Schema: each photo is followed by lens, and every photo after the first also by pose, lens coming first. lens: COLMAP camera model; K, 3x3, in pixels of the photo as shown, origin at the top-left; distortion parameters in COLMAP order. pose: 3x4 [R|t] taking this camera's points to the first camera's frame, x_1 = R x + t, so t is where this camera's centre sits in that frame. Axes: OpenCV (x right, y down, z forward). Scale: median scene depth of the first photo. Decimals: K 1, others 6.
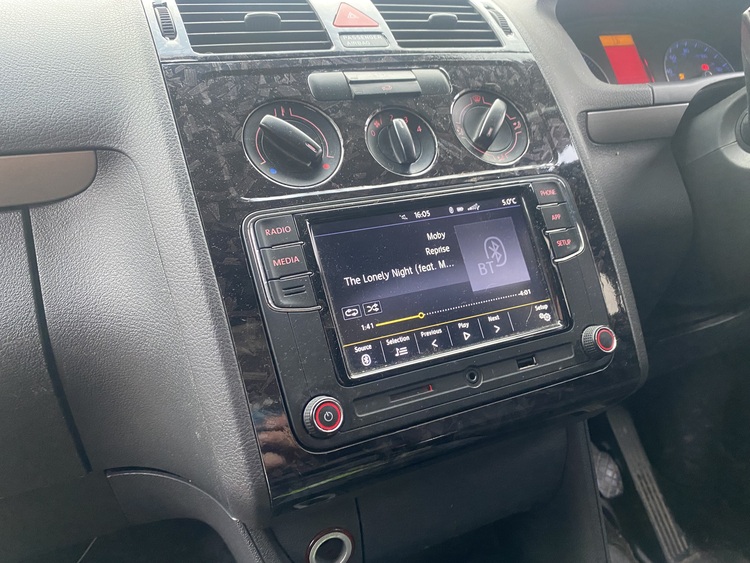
lens RADIAL K [[572.4, 0, 368.4], [0, 572.4, 283.0], [0, 0, 1]] dist [0.010142, 0.002519]
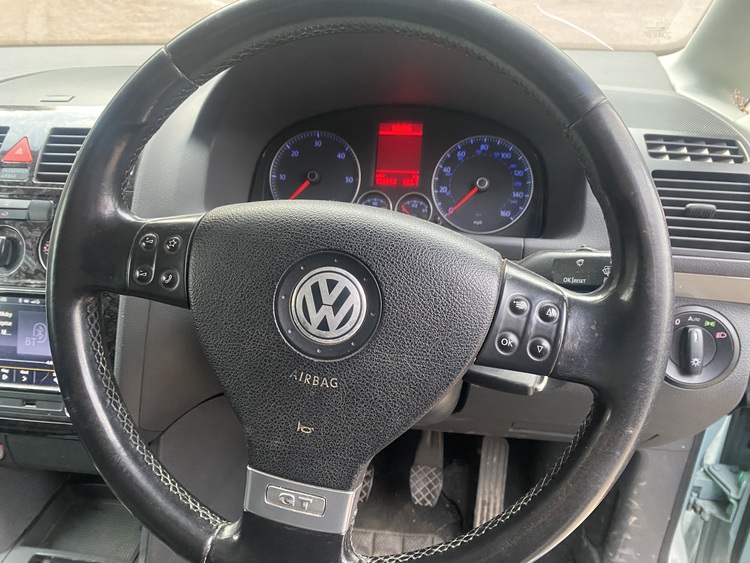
lens RADIAL K [[572.4, 0, 368.4], [0, 572.4, 283.0], [0, 0, 1]] dist [0.010142, 0.002519]
pose [[0.848340, 0.298685, -0.437157, 1.656236], [-0.185939, 0.941161, 0.282212, -0.806944], [0.495727, -0.158127, 0.853962, 0.116763]]
